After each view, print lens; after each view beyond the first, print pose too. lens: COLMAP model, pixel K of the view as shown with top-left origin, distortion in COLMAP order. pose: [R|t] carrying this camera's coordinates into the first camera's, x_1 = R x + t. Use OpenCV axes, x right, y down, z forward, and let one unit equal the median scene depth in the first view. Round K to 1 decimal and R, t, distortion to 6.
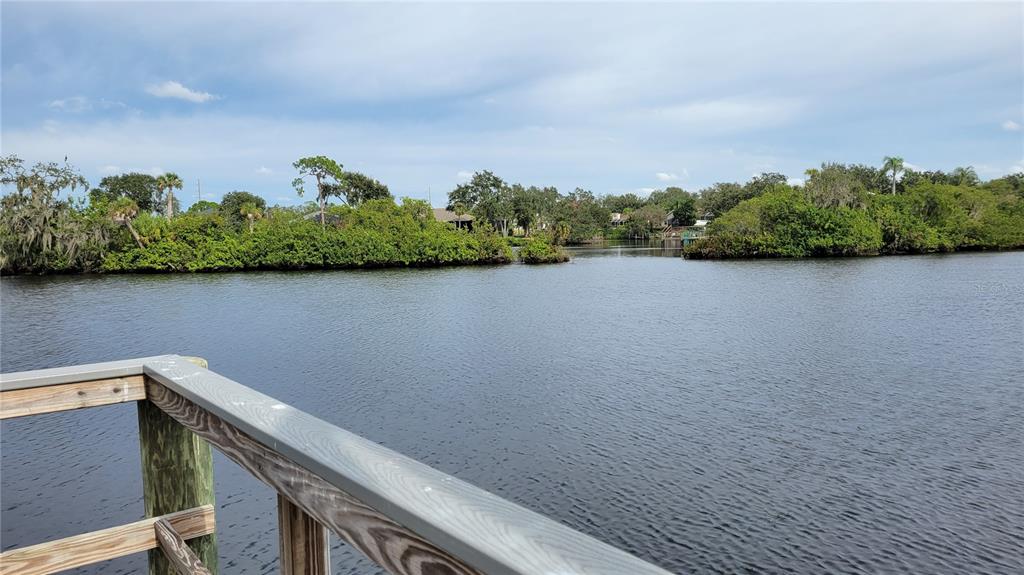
lens RADIAL K [[729.6, 0, 512.0], [0, 729.6, 287.5], [0, 0, 1]] dist [0.007370, -0.001791]
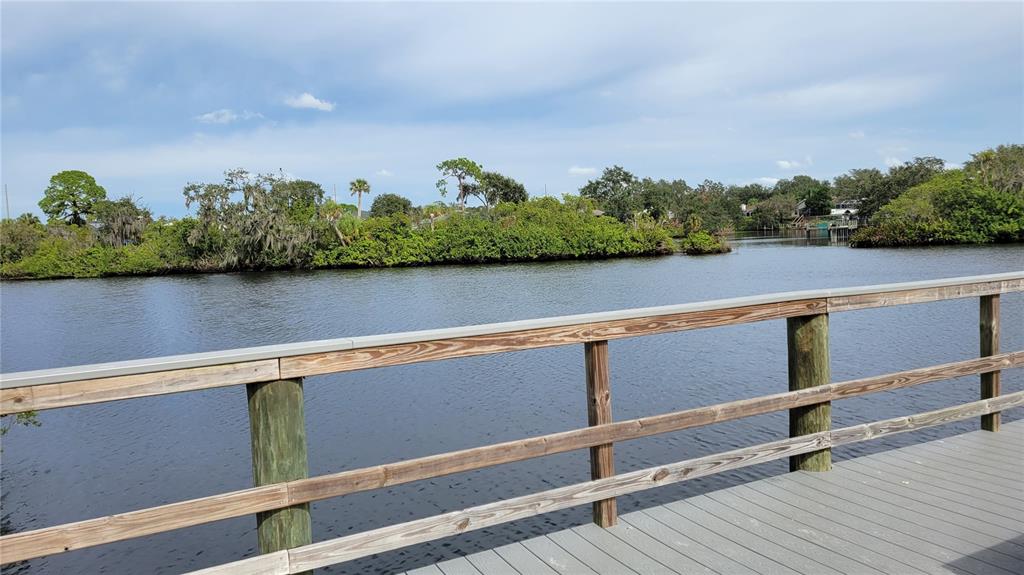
lens RADIAL K [[727.4, 0, 496.3], [0, 727.4, 285.2], [0, 0, 1]] dist [0.003613, -0.002934]
pose [[0.985853, -0.009376, -0.167352, -0.078189], [0.009846, 0.999950, 0.001980, 0.005898], [0.167325, -0.003600, 0.985895, -0.062513]]
